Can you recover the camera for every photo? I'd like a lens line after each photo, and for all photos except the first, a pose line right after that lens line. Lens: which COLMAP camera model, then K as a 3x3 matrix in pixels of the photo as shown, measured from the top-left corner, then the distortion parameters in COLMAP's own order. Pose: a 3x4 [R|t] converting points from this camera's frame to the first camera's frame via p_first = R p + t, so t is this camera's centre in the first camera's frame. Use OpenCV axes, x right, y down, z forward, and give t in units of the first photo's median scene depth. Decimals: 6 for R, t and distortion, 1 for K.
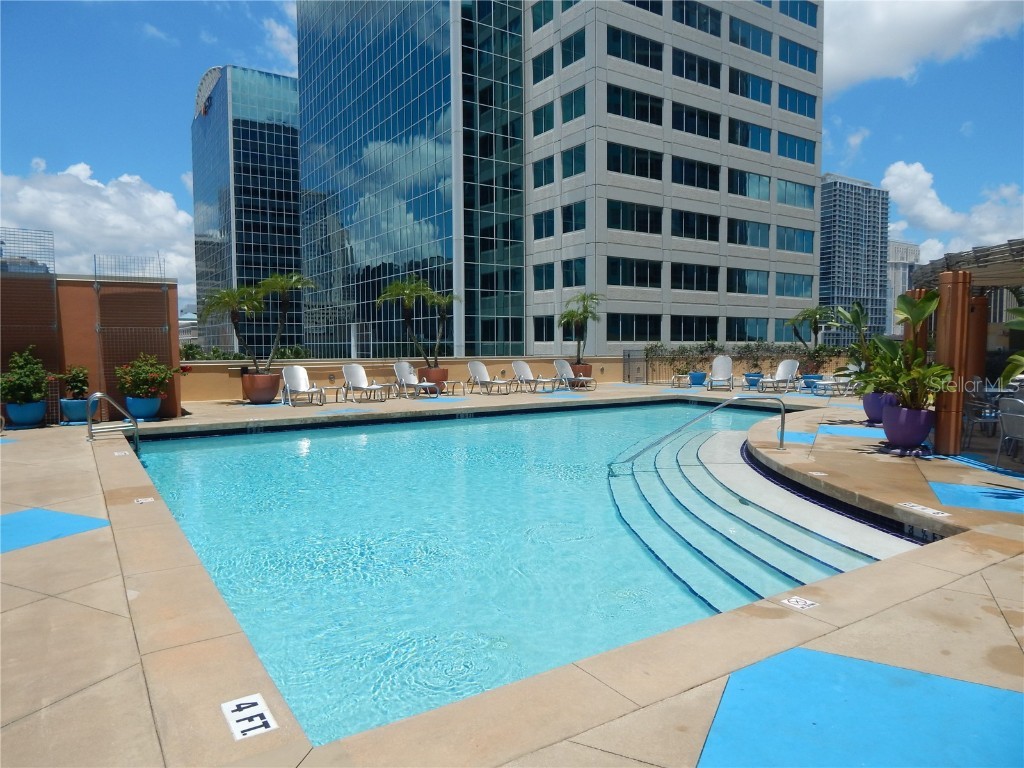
lens RADIAL K [[676.3, 0, 509.1], [0, 676.3, 388.1], [0, 0, 1]] dist [-0.001793, -0.004159]
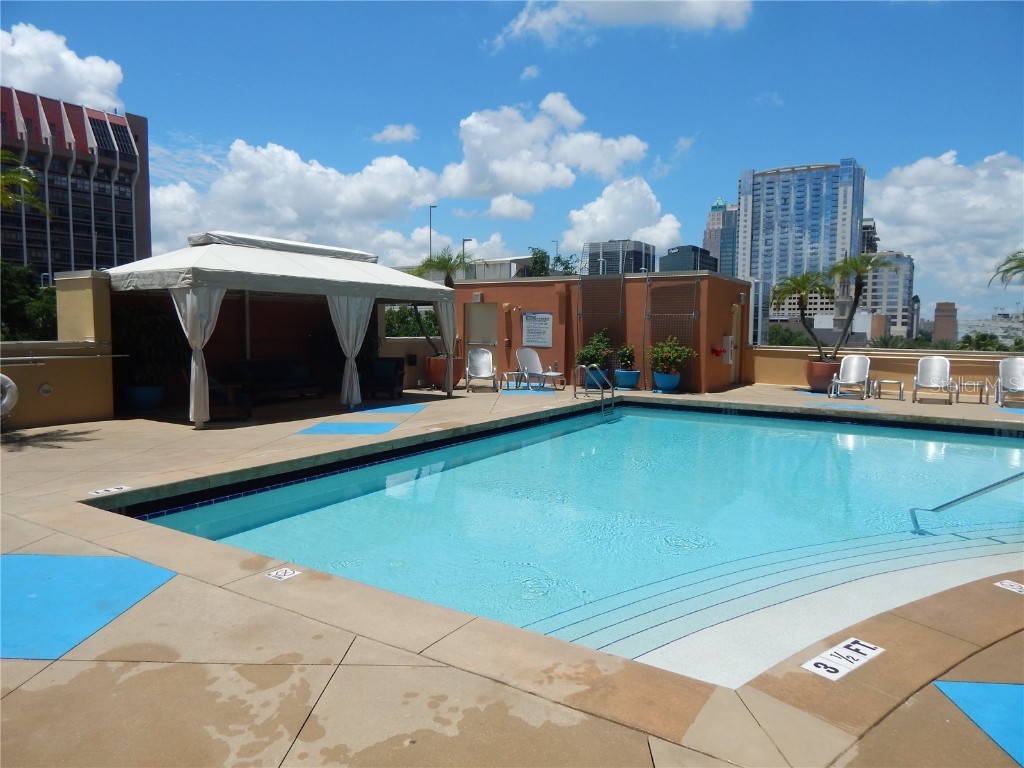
lens RADIAL K [[676.3, 0, 516.4], [0, 676.3, 379.0], [0, 0, 1]] dist [-0.001793, -0.004159]
pose [[0.426045, 0.077095, -0.901411, 0.425144], [-0.074991, 0.995943, 0.049736, -0.015214], [0.901589, 0.046408, 0.430098, 0.248761]]
